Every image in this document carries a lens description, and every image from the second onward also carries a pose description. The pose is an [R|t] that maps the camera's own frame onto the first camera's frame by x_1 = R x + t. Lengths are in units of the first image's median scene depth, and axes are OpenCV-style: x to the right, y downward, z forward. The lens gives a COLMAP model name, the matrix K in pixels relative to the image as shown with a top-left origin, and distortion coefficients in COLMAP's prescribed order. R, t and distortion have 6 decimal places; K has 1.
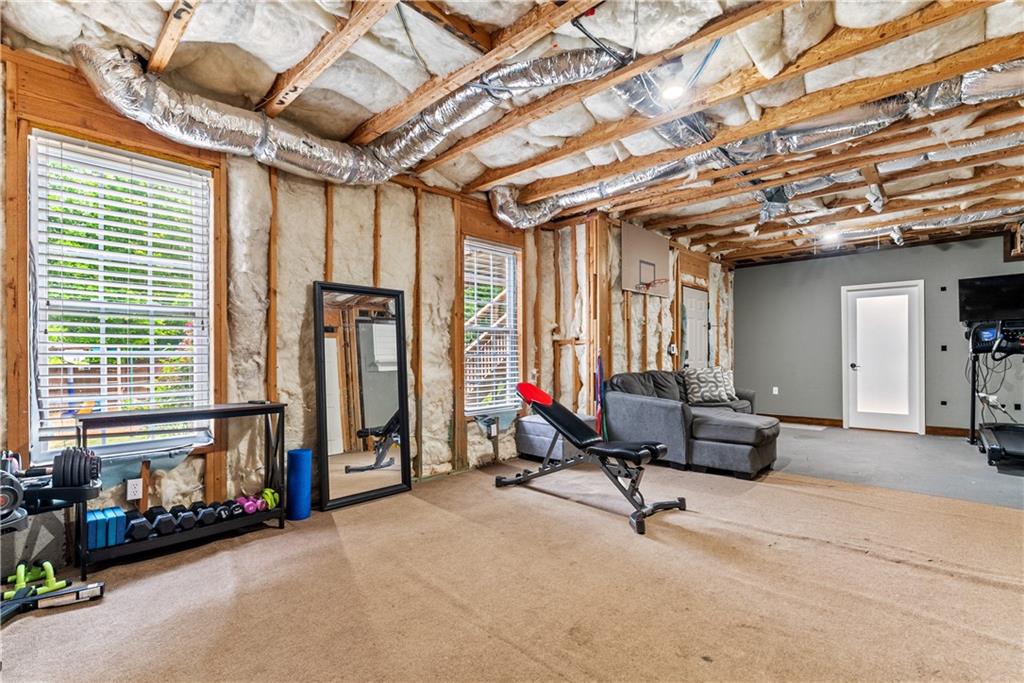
lens RADIAL K [[468.8, 0, 502.5], [0, 468.8, 354.8], [0, 0, 1]] dist [-0.012500, 0.003273]
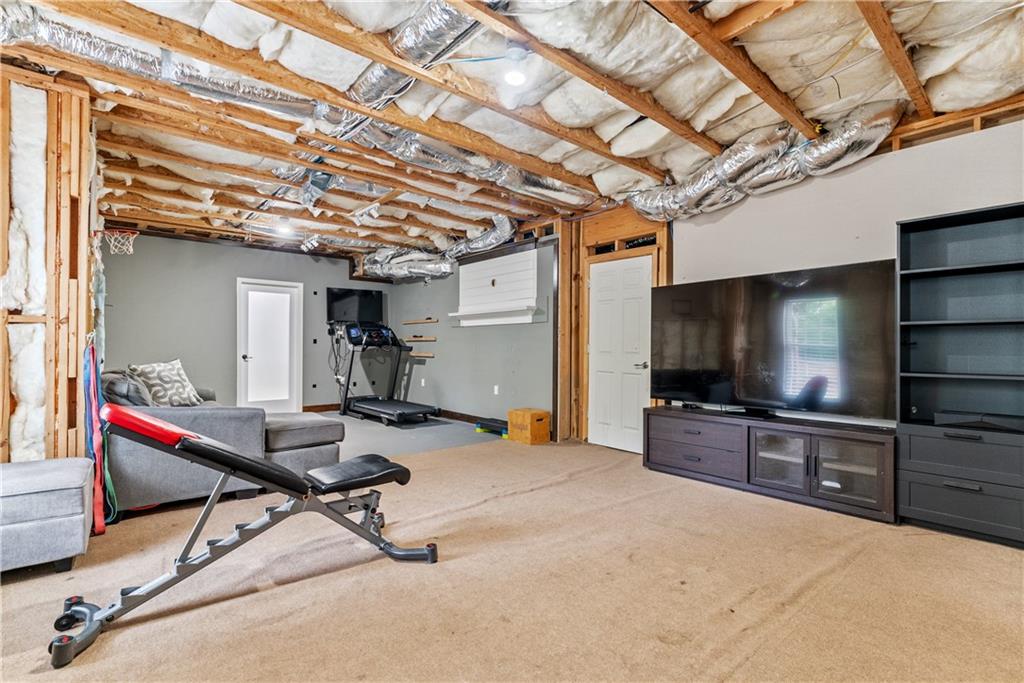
lens RADIAL K [[468.8, 0, 519.4], [0, 468.8, 347.2], [0, 0, 1]] dist [-0.012500, 0.003273]
pose [[0.087567, 0.003699, 0.996152, -0.253262], [-0.007437, 0.999968, -0.003060, 0.001007], [-0.996131, -0.007140, 0.087591, 0.377959]]
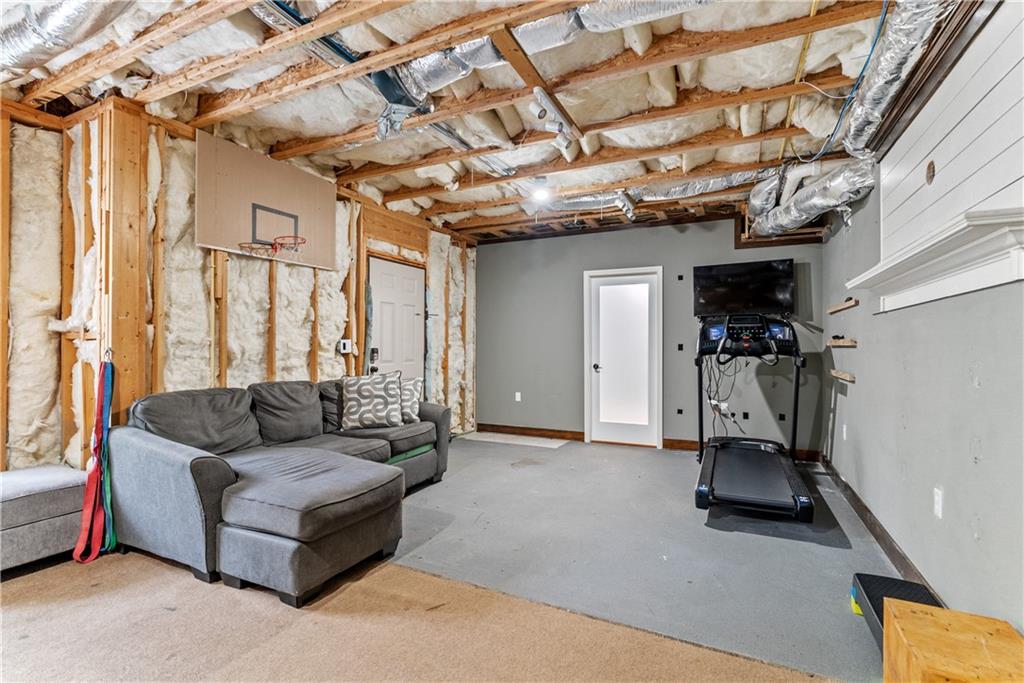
lens RADIAL K [[468.8, 0, 501.8], [0, 468.8, 344.7], [0, 0, 1]] dist [-0.012500, 0.003273]
pose [[0.953701, 0.006273, 0.300690, 0.408068], [-0.006570, 0.999978, -0.000025, -0.017628], [-0.300684, -0.001951, 0.953722, 0.301762]]
